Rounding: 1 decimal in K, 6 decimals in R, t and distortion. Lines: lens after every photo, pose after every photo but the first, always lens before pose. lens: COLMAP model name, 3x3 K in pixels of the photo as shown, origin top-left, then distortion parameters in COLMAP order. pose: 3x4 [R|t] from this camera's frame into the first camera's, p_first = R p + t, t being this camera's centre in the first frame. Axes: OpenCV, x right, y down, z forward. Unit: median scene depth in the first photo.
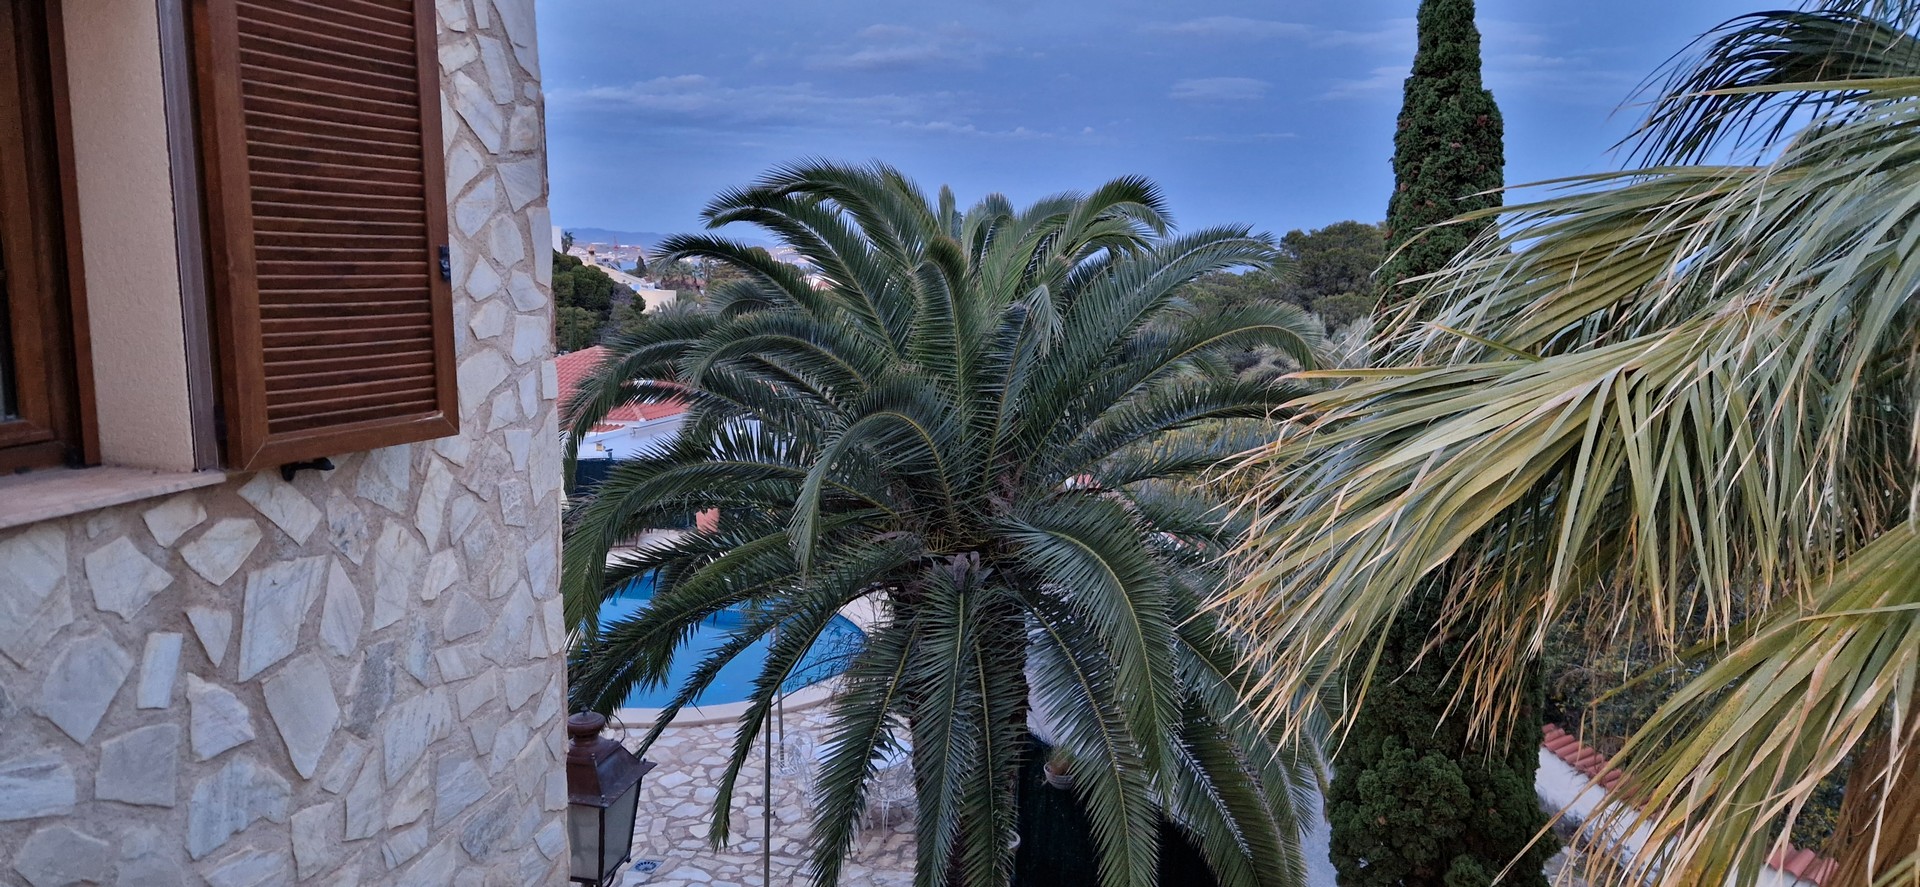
lens RADIAL K [[1290.3, 0, 966.4], [0, 1290.3, 435.0], [0, 0, 1]] dist [0.086748, -0.083997]
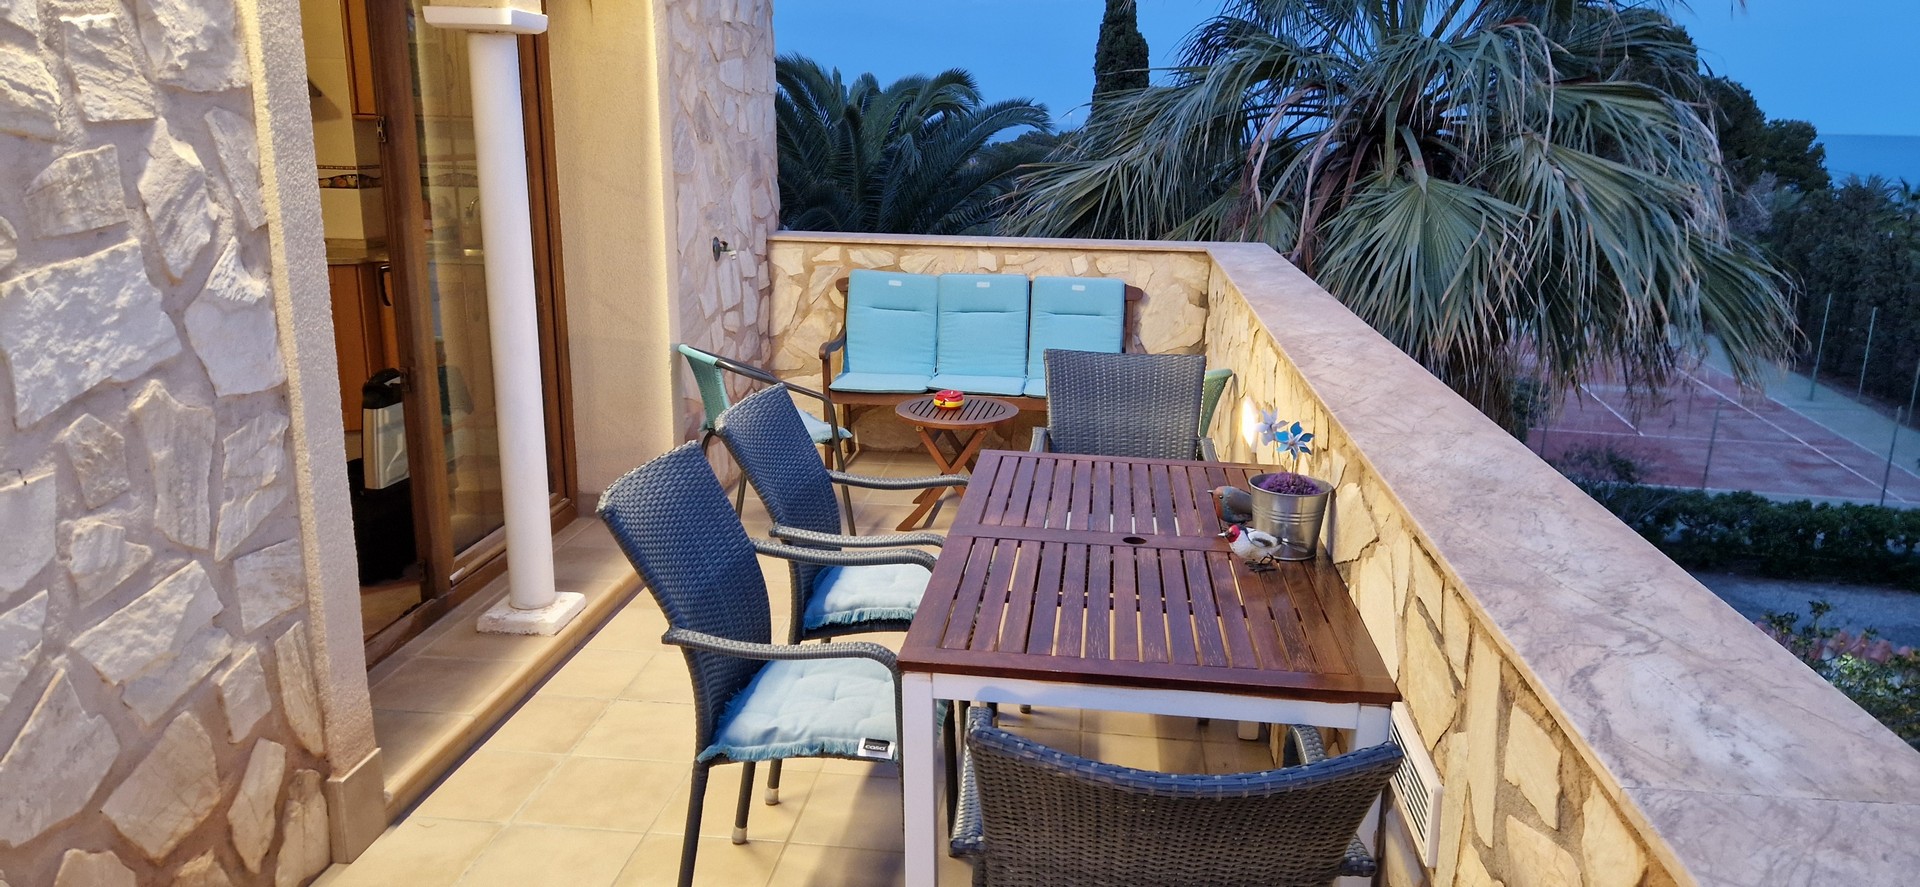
lens RADIAL K [[1279.4, 0, 988.7], [0, 1279.4, 428.9], [0, 0, 1]] dist [0.084086, -0.075122]
pose [[0.988453, -0.023899, 0.149633, -0.095803], [0.008355, 0.994578, 0.103660, 0.093935], [-0.151299, -0.101212, 0.983293, -0.705528]]
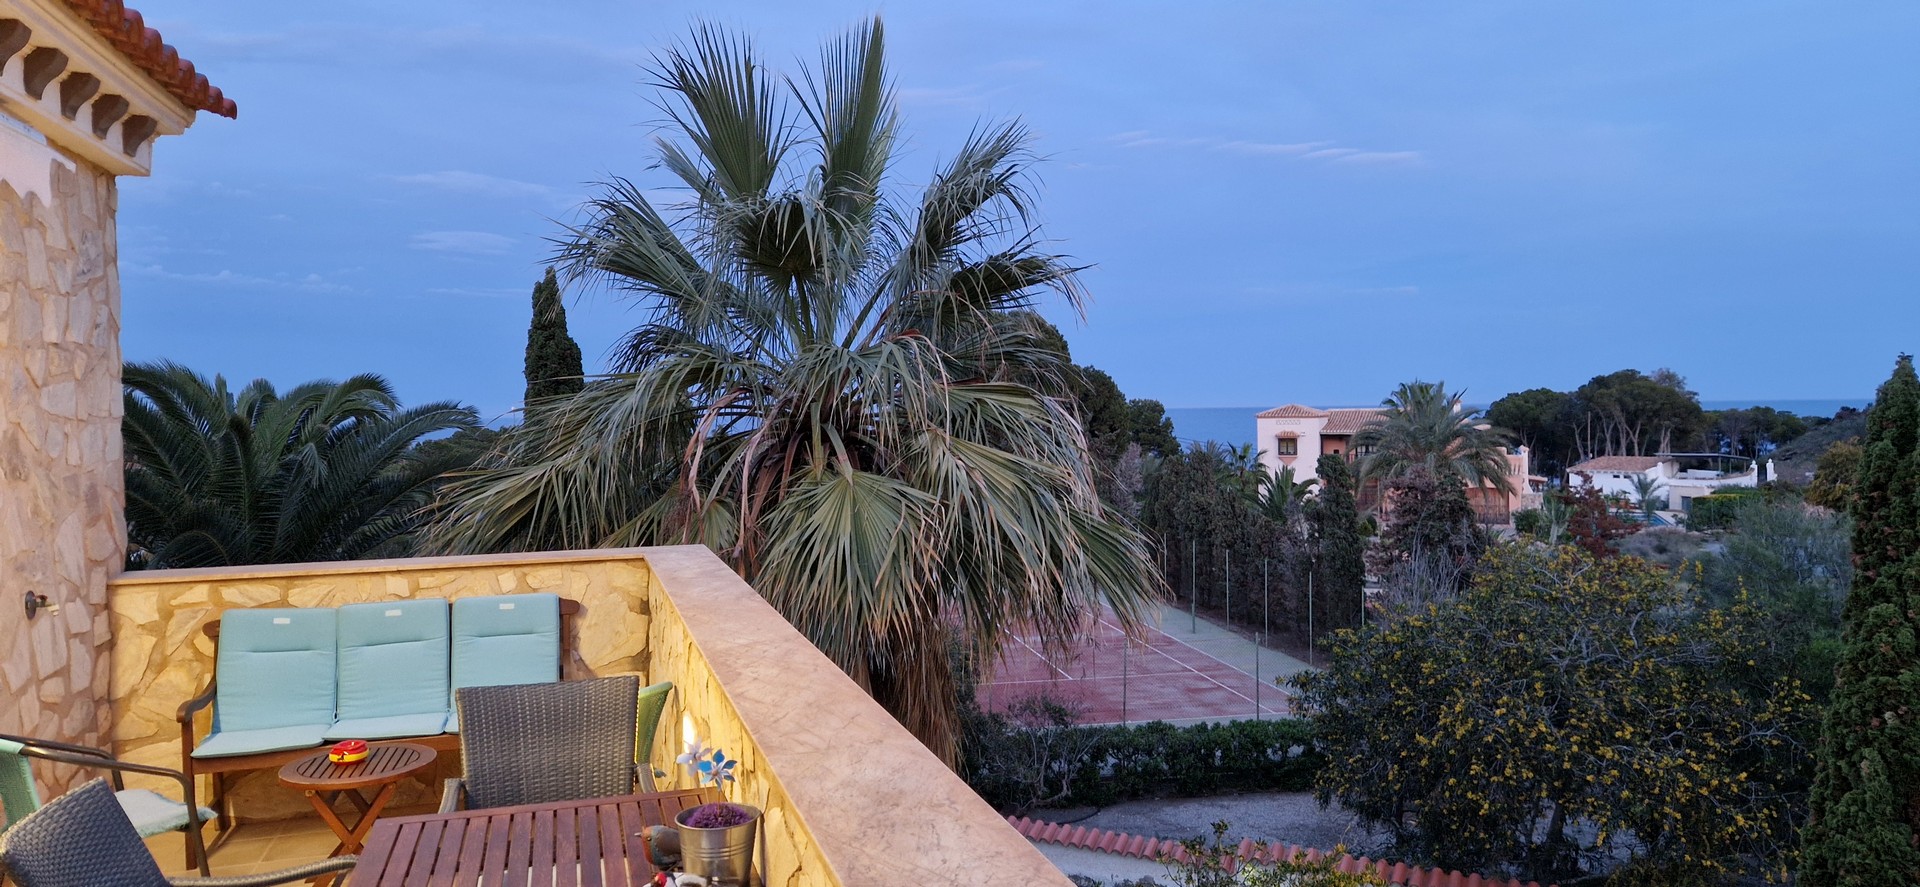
lens RADIAL K [[1278.1, 0, 963.5], [0, 1278.1, 425.4], [0, 0, 1]] dist [0.091052, -0.079676]
pose [[0.852950, -0.024590, 0.521414, -0.083435], [0.088769, 0.991173, -0.098468, 0.083617], [-0.514390, 0.130274, 0.847603, -0.711129]]
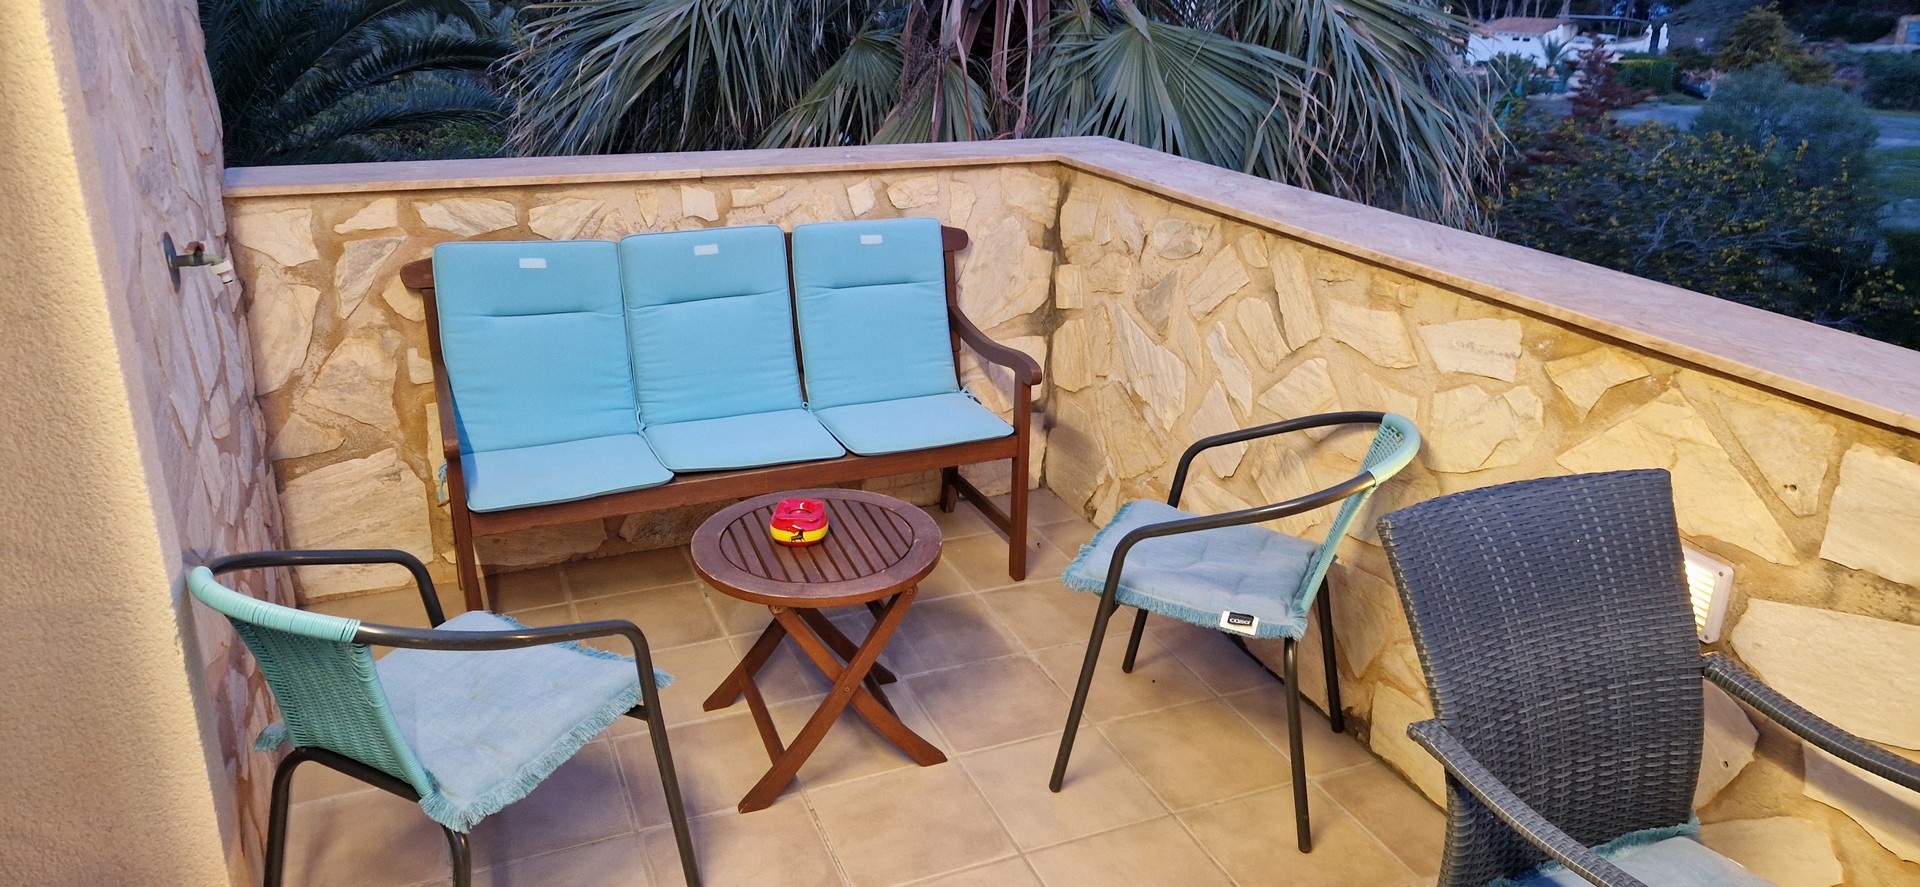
lens RADIAL K [[1292.9, 0, 978.5], [0, 1292.9, 422.2], [0, 0, 1]] dist [0.059797, -0.050862]
pose [[0.796154, -0.198258, 0.571693, -0.162177], [0.067085, 0.967896, 0.242233, 0.046466], [-0.601364, -0.154502, 0.783894, -0.342341]]
